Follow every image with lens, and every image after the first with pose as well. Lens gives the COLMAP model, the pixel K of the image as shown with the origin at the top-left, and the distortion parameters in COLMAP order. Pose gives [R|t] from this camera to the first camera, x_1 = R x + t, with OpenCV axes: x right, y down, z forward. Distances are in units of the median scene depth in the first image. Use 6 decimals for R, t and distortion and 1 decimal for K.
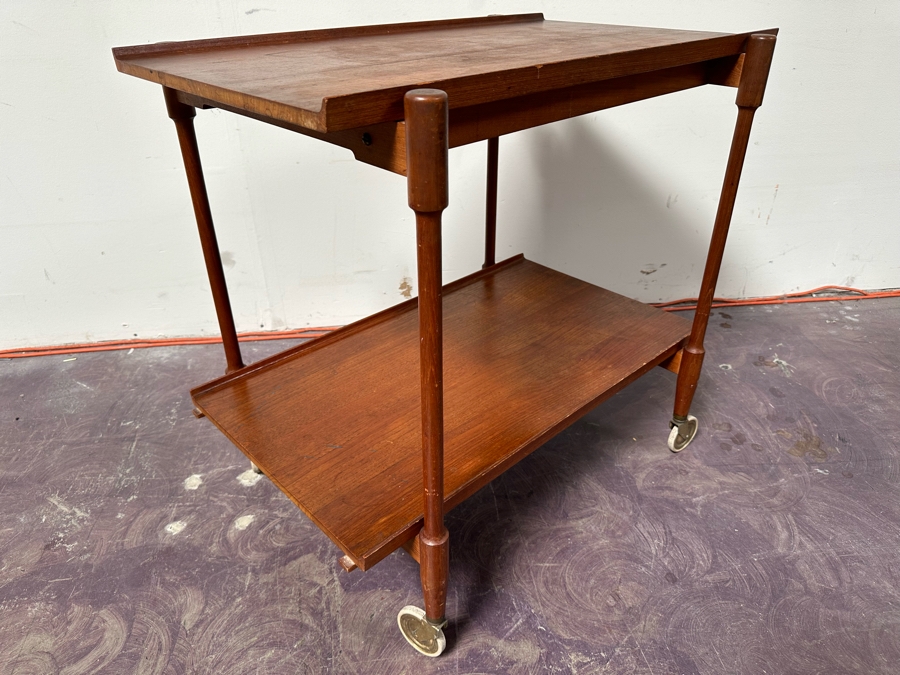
lens RADIAL K [[638.7, 0, 452.6], [0, 638.7, 345.5], [0, 0, 1]] dist [0.000516, -0.008547]
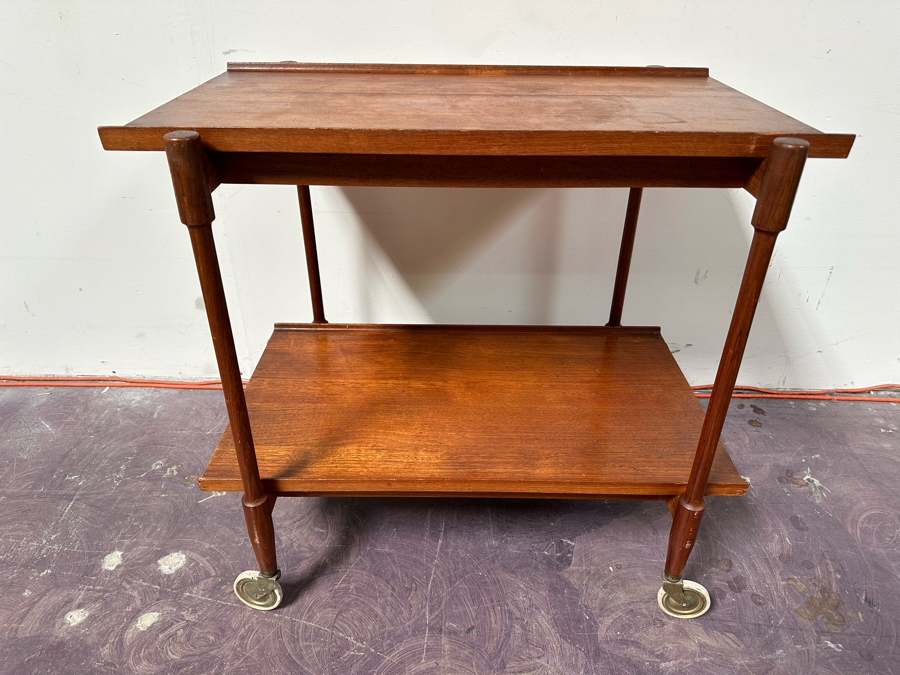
lens RADIAL K [[638.7, 0, 450.3], [0, 638.7, 342.7], [0, 0, 1]] dist [0.000516, -0.008547]
pose [[0.988951, 0.089343, -0.118297, 0.163290], [-0.089937, 0.995947, 0.000315, -0.148421], [0.117846, 0.010327, 0.992978, 0.137804]]
